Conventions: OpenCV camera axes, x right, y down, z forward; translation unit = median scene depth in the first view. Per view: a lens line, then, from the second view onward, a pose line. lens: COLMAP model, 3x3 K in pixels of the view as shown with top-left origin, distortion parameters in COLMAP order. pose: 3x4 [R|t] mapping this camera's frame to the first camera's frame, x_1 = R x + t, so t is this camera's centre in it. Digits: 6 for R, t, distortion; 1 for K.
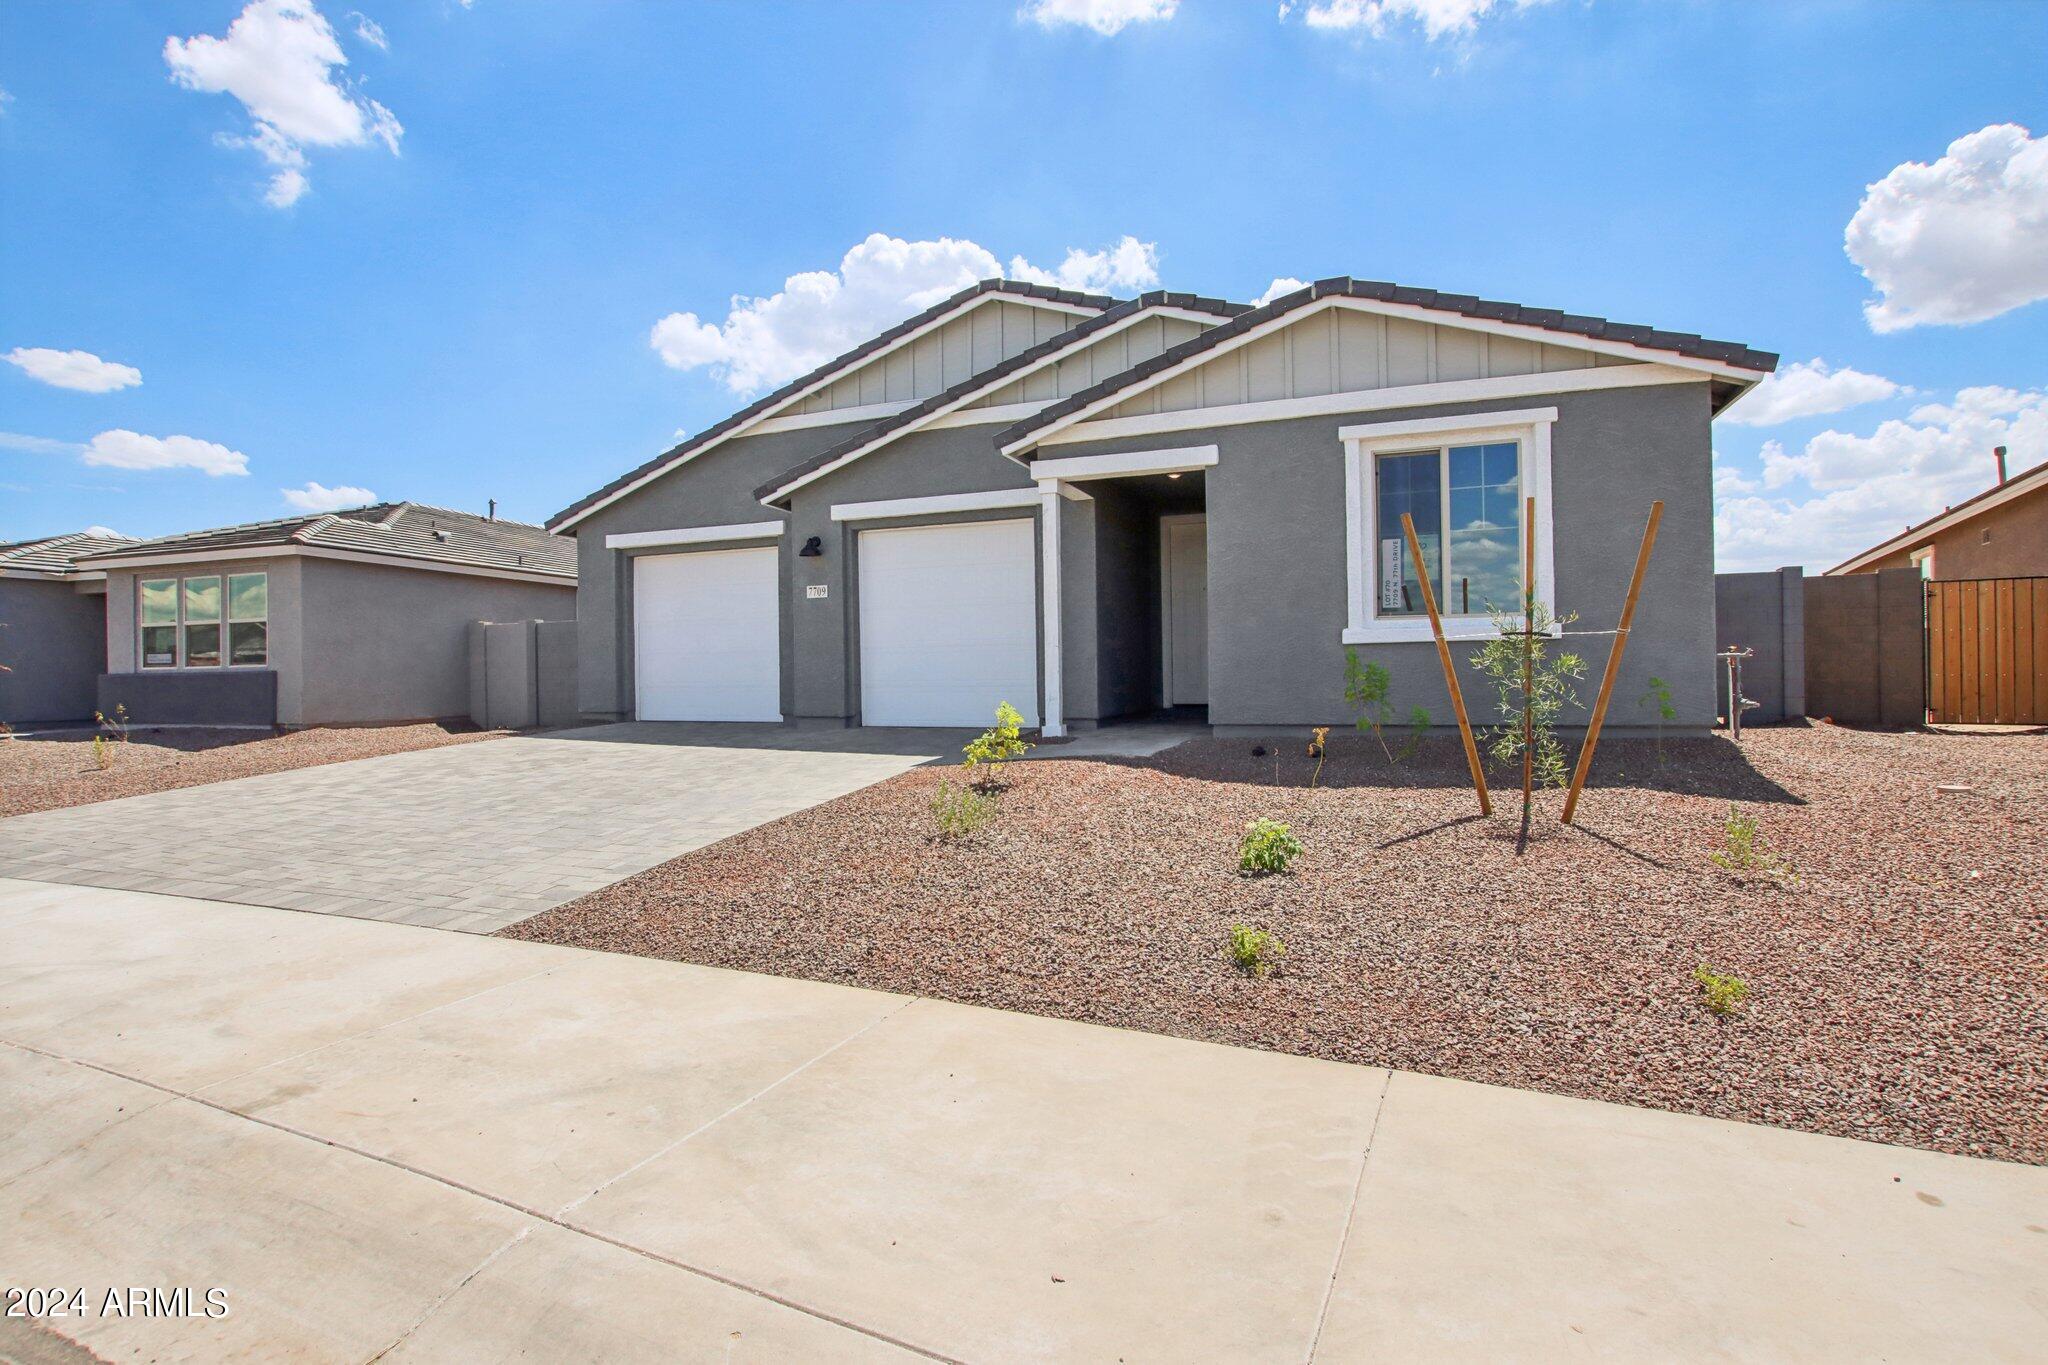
lens RADIAL K [[961.0, 0, 1024.0], [0, 961.0, 682.5], [0, 0, 1]] dist [-0.026767, -0.000137]
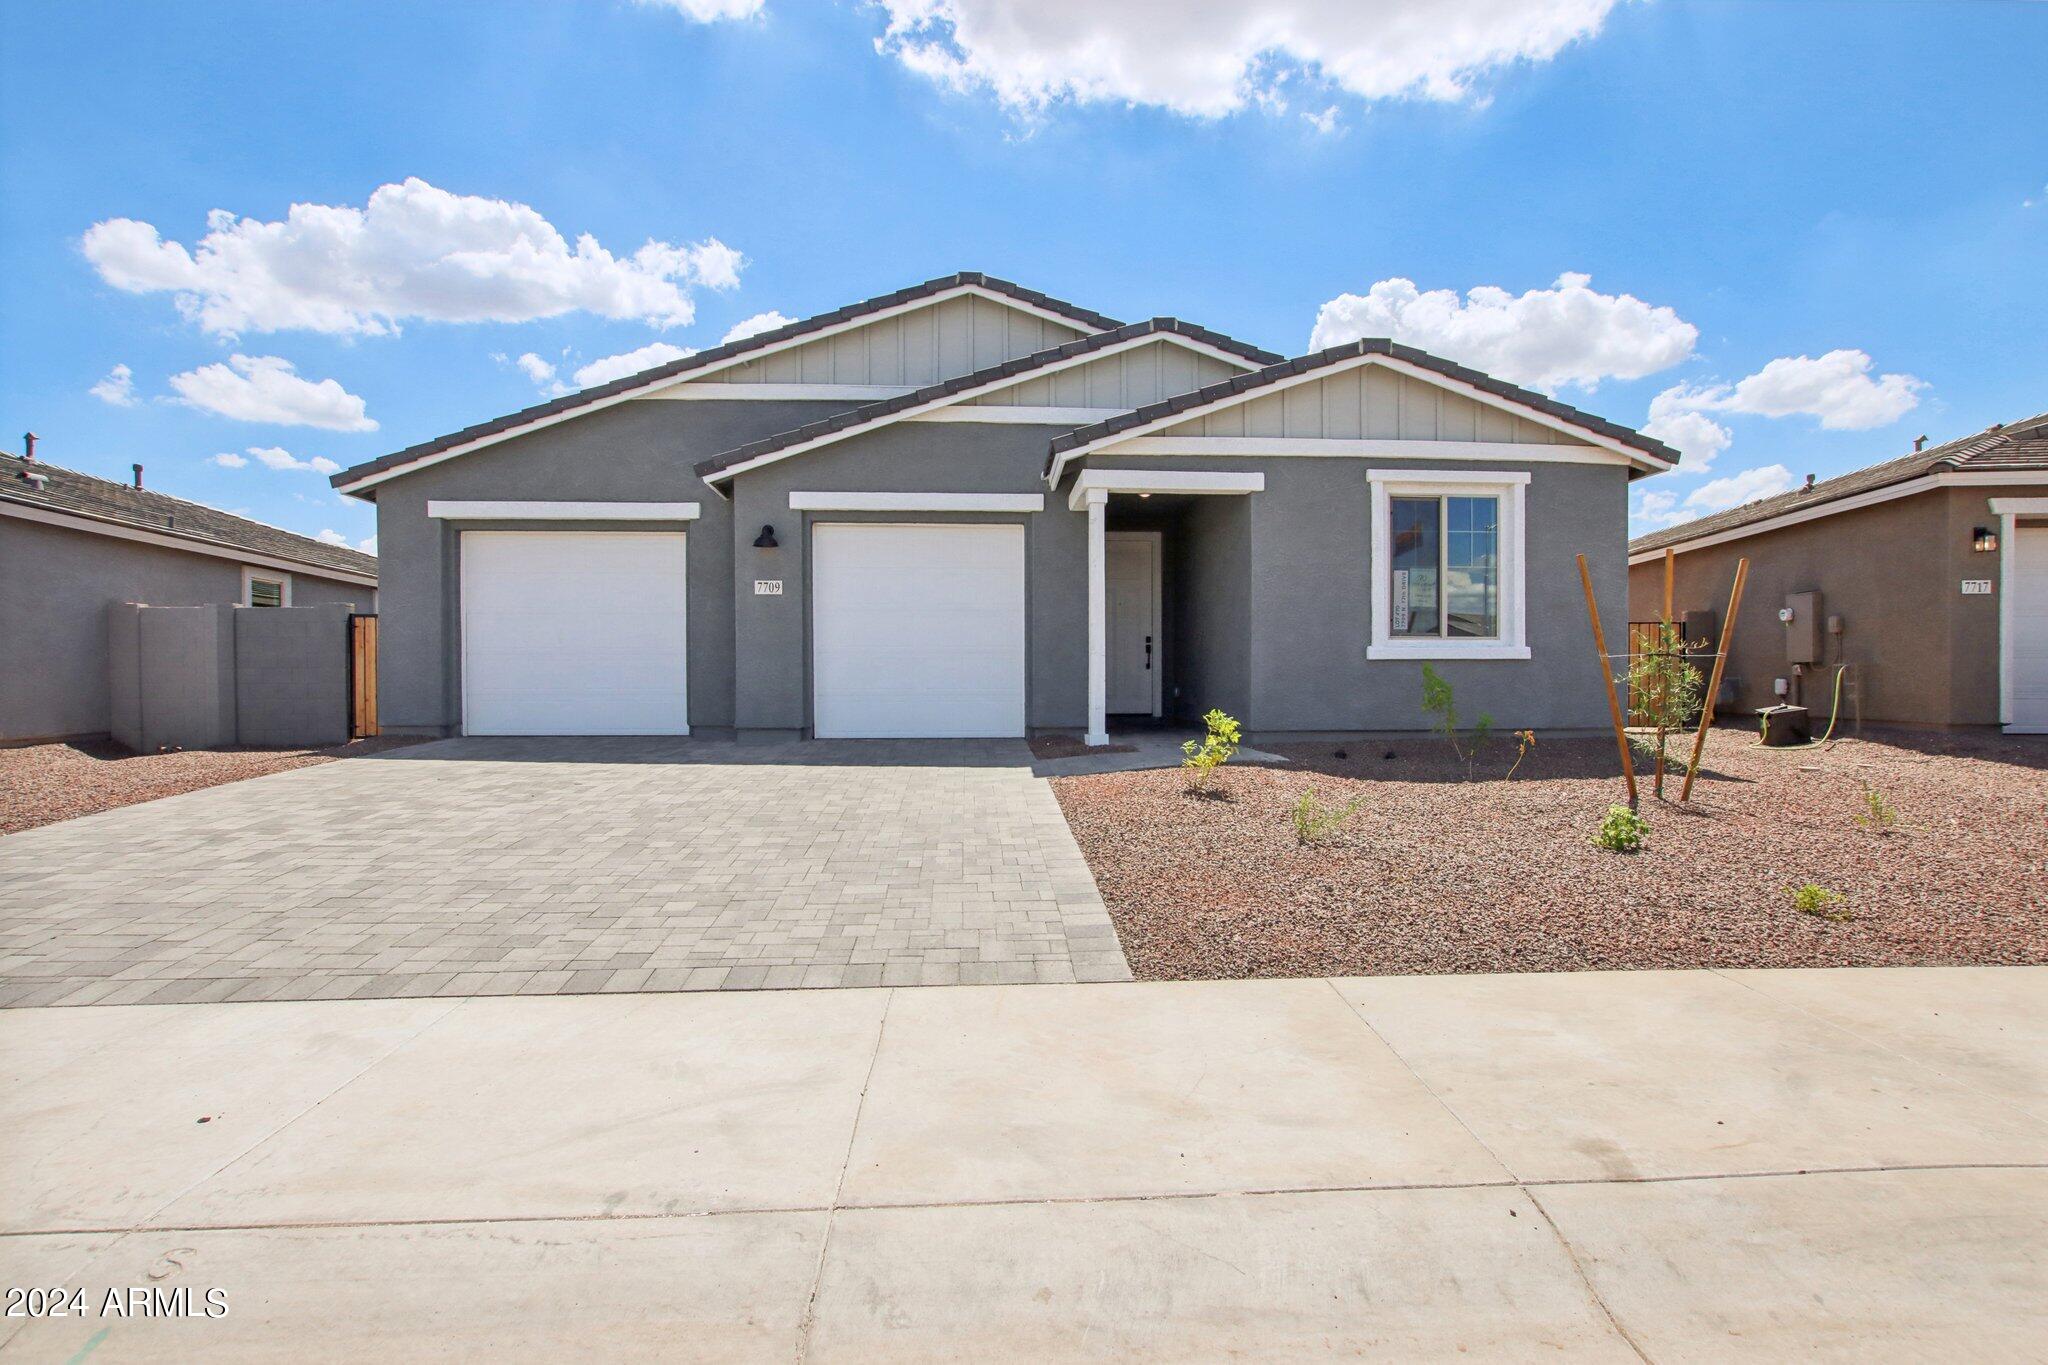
lens RADIAL K [[949.8, 0, 1011.7], [0, 949.8, 705.8], [0, 0, 1]] dist [-0.021915, 0.000563]
pose [[0.908231, 0.004118, 0.418450, -0.393680], [-0.007161, 0.999958, 0.005702, 0.008630], [-0.418409, -0.008175, 0.908222, 0.113097]]
